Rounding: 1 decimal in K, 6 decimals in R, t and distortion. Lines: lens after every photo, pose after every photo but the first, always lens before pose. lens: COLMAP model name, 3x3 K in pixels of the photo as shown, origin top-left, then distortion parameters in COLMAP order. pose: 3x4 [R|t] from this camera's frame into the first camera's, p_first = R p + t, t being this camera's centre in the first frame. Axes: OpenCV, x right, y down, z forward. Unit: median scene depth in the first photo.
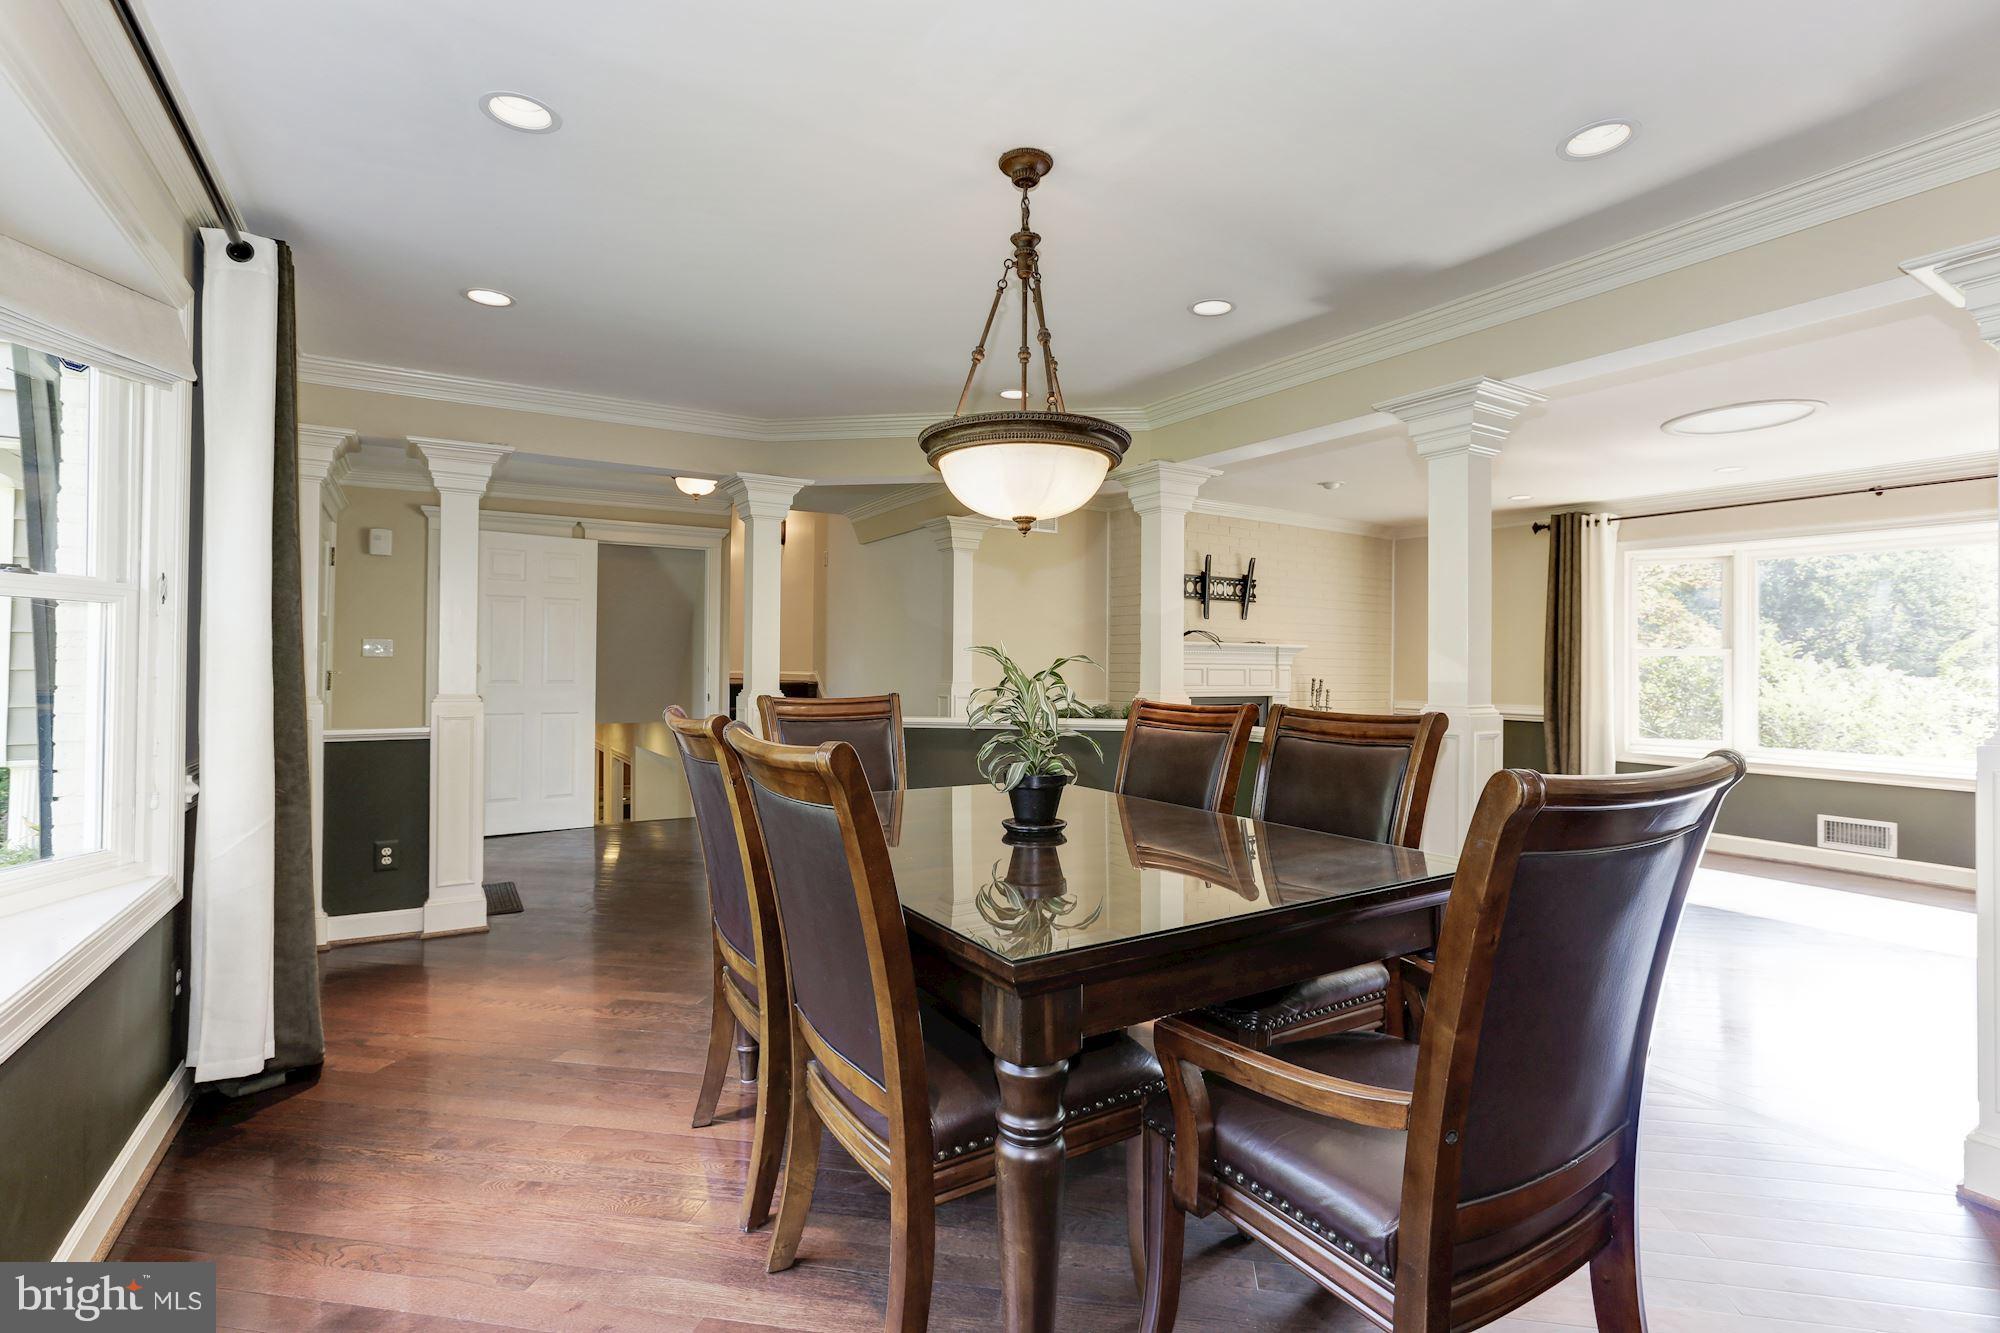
lens RADIAL K [[944.4, 0, 1002.9], [0, 944.4, 658.1], [0, 0, 1]] dist [-0.023160, 0.019457]
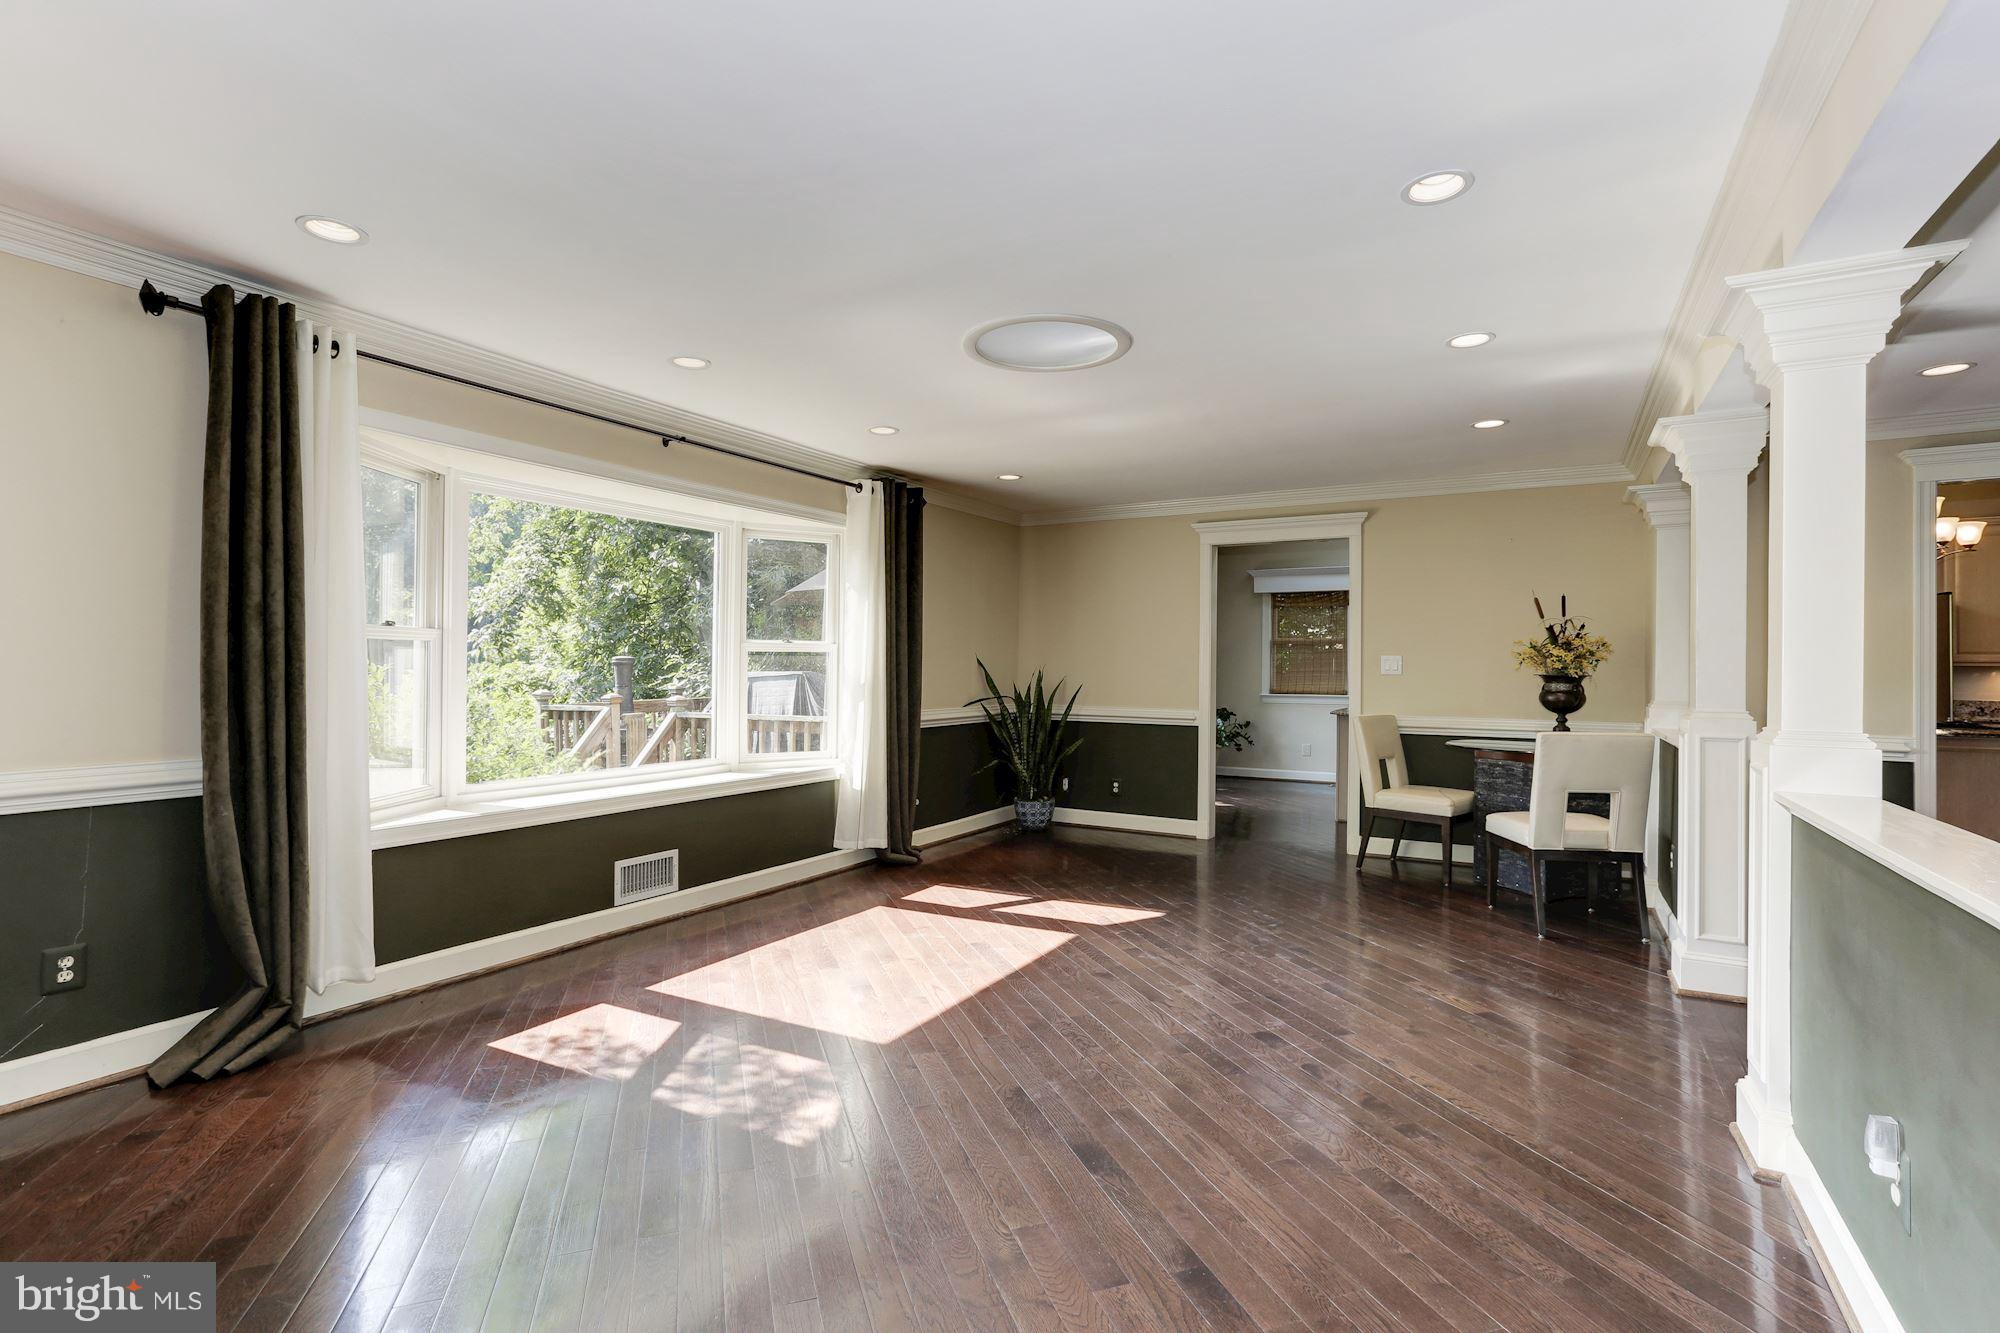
lens RADIAL K [[944.4, 0, 1002.9], [0, 944.4, 658.1], [0, 0, 1]] dist [-0.023160, 0.019457]
pose [[-0.490094, -0.000986, 0.871669, 0.065466], [-0.013540, 0.999887, -0.006482, 0.006410], [-0.871565, -0.014979, -0.490052, 0.891521]]
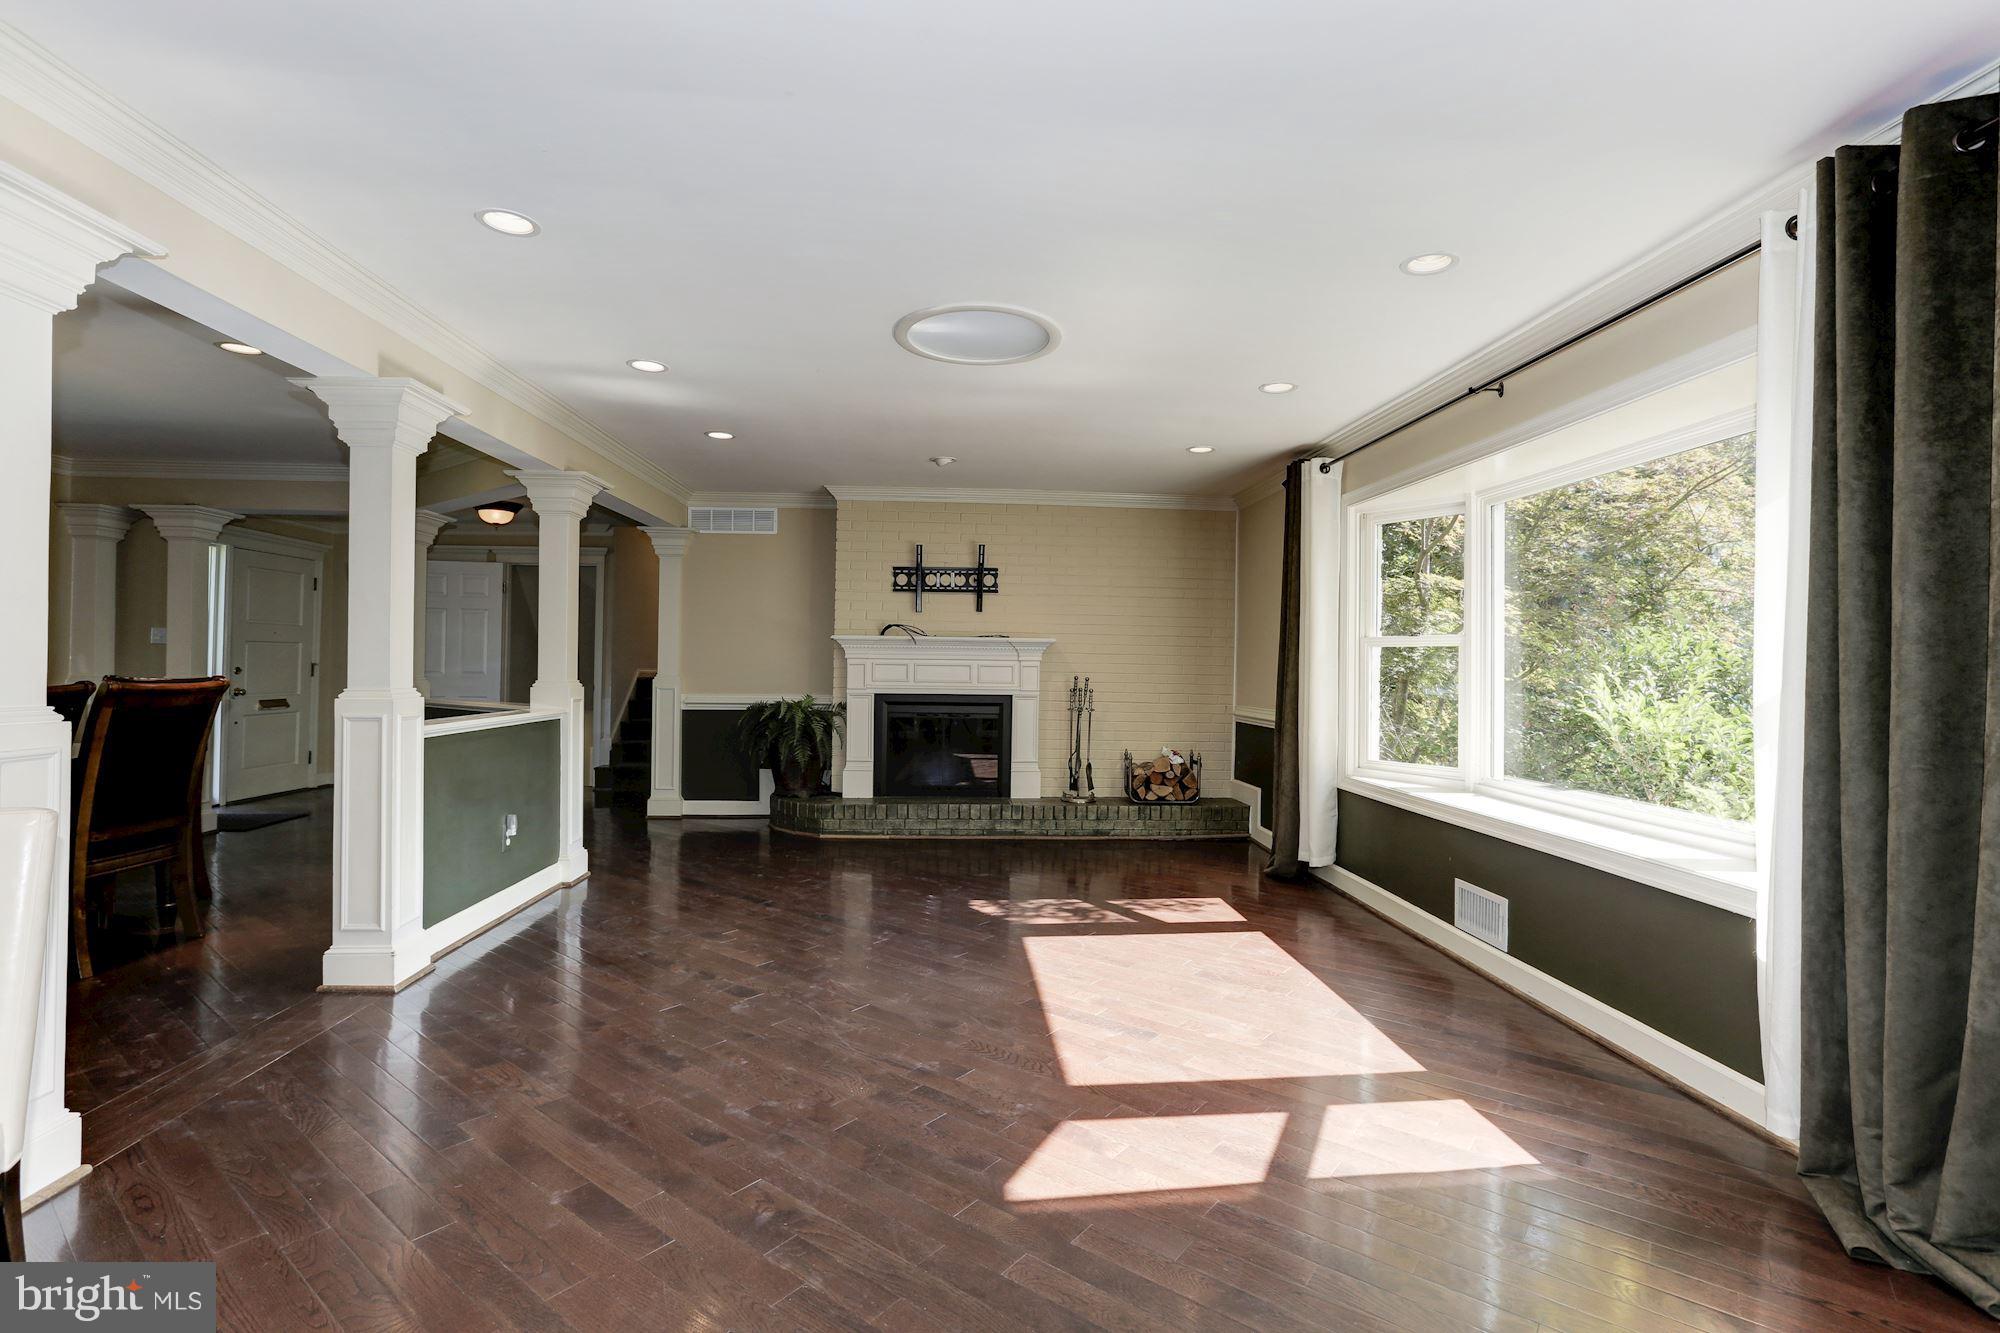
lens RADIAL K [[944.4, 0, 1002.9], [0, 944.4, 658.1], [0, 0, 1]] dist [-0.023160, 0.019457]
pose [[0.889737, -0.002582, -0.456466, 0.719524], [-0.001402, 0.999964, -0.008389, 0.011664], [0.456471, 0.008104, 0.889702, 0.201743]]
